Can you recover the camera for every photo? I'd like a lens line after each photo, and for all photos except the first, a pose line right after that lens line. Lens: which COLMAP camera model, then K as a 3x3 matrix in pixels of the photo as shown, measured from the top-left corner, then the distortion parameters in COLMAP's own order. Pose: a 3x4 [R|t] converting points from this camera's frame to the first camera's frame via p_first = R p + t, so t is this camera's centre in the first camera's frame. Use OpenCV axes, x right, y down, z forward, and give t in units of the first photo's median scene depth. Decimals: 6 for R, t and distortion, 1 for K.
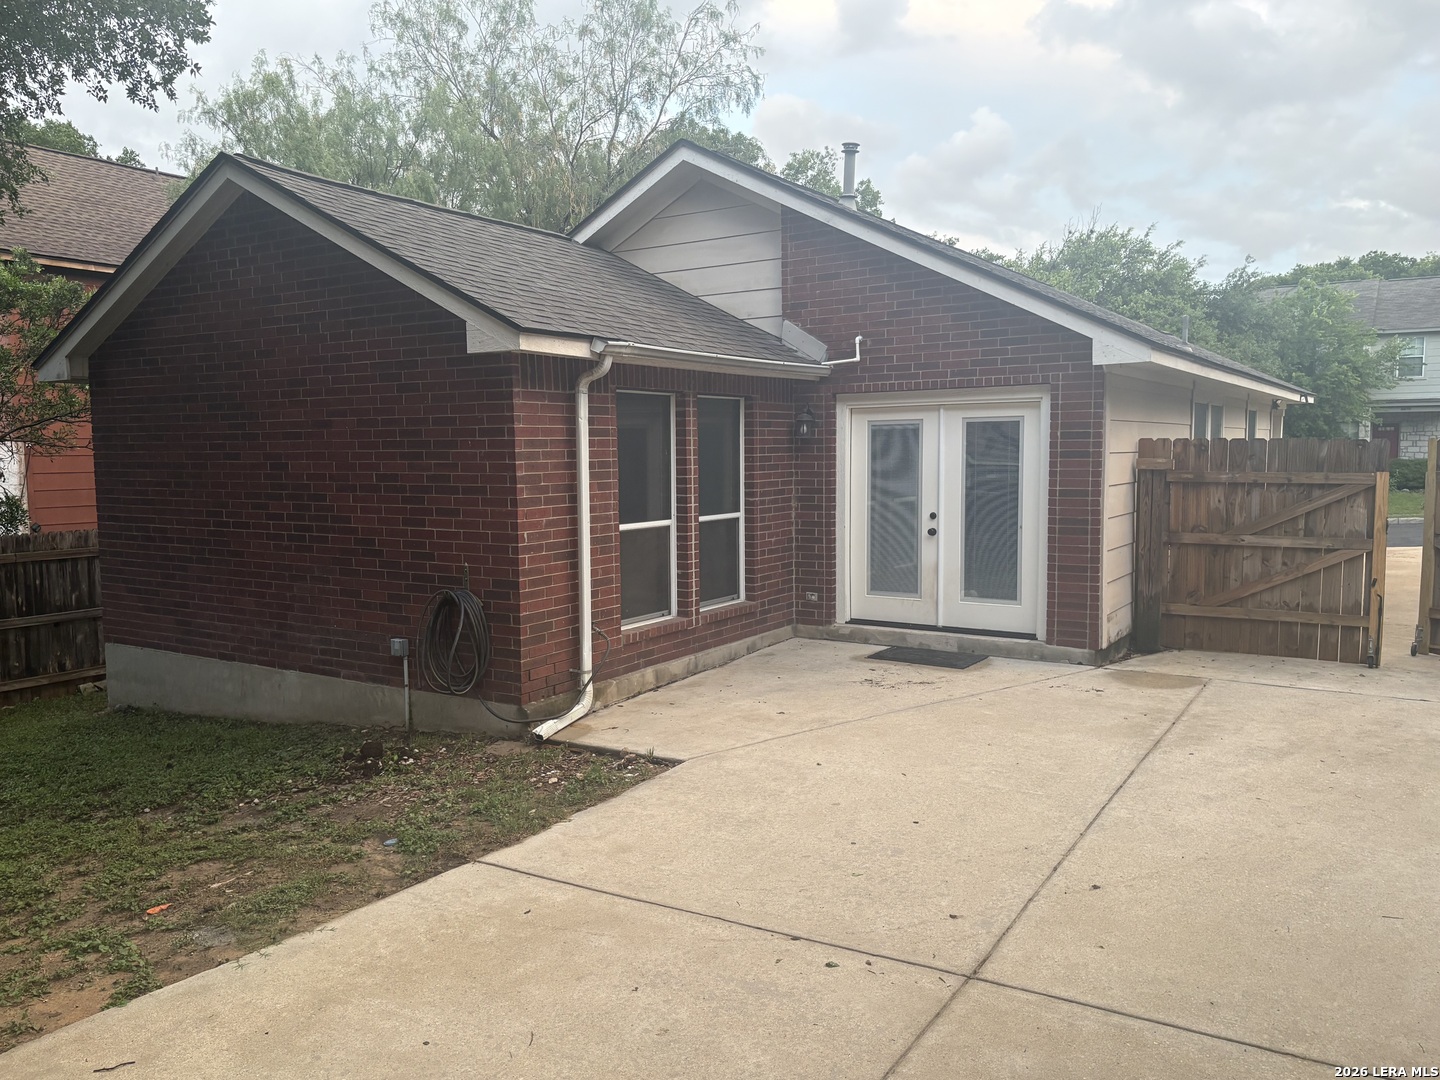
lens RADIAL K [[1107.0, 0, 720.0], [0, 1107.0, 540.0], [0, 0, 1]] dist [0.010815, 0.006034]
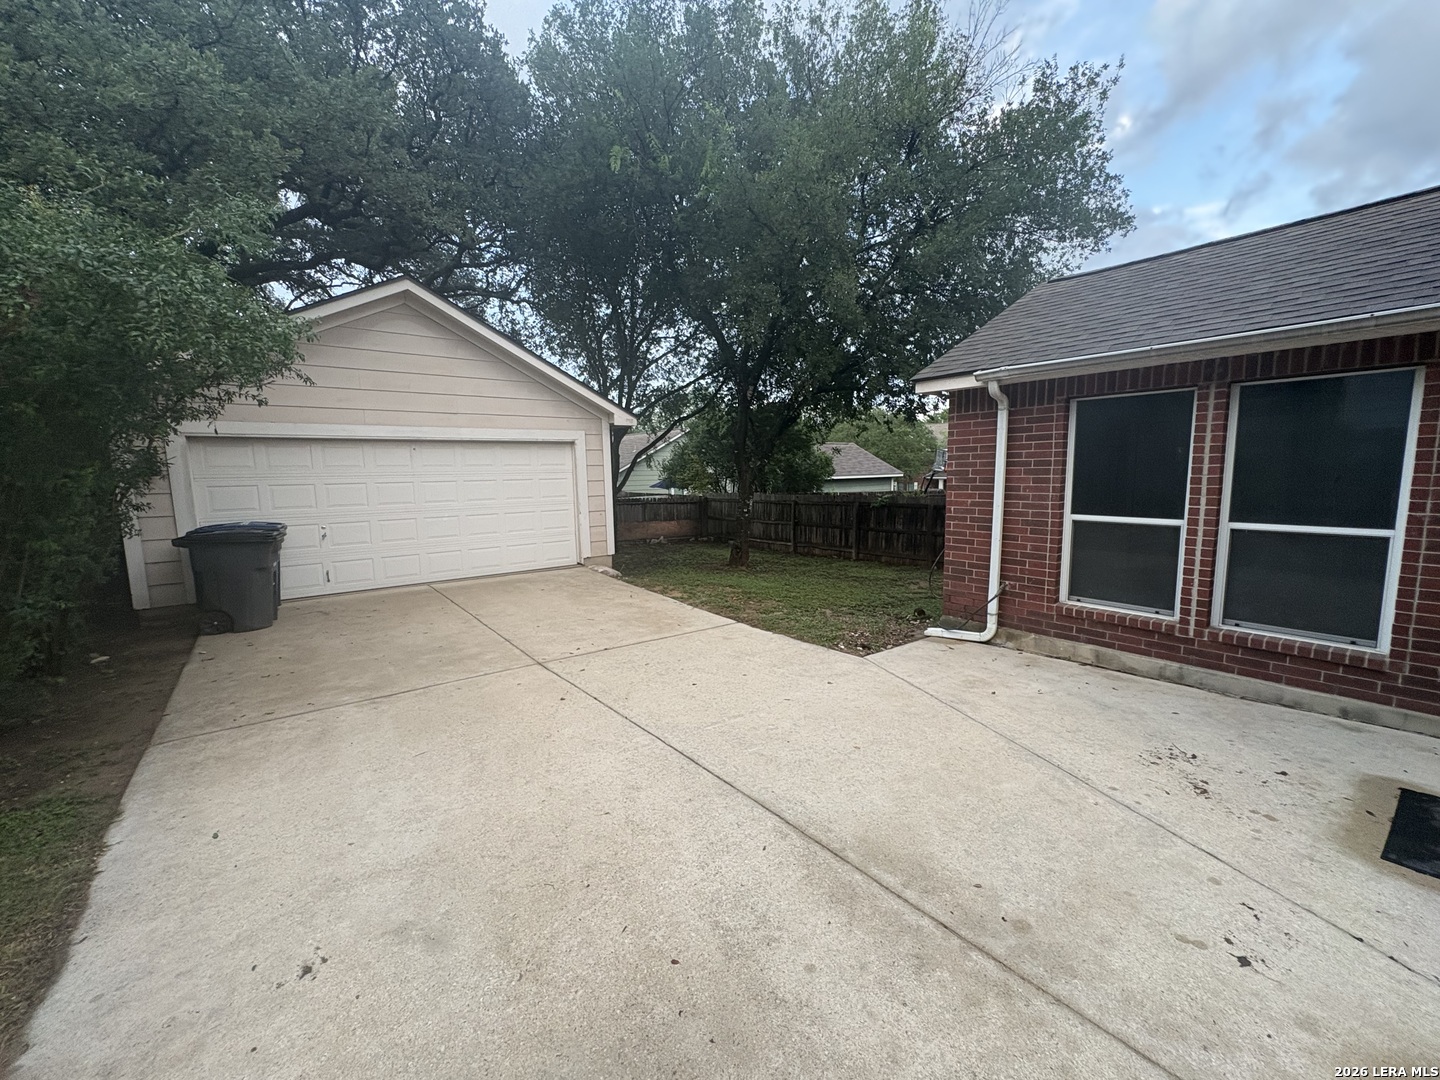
lens RADIAL K [[584.5, 0, 720.0], [0, 584.5, 540.0], [0, 0, 1]] dist [0.000538, -0.000022]
pose [[-0.340202, 0.131224, -0.931151, 0.799895], [-0.059456, 0.985232, 0.160568, -0.083641], [0.938471, 0.109988, -0.327376, 1.098245]]
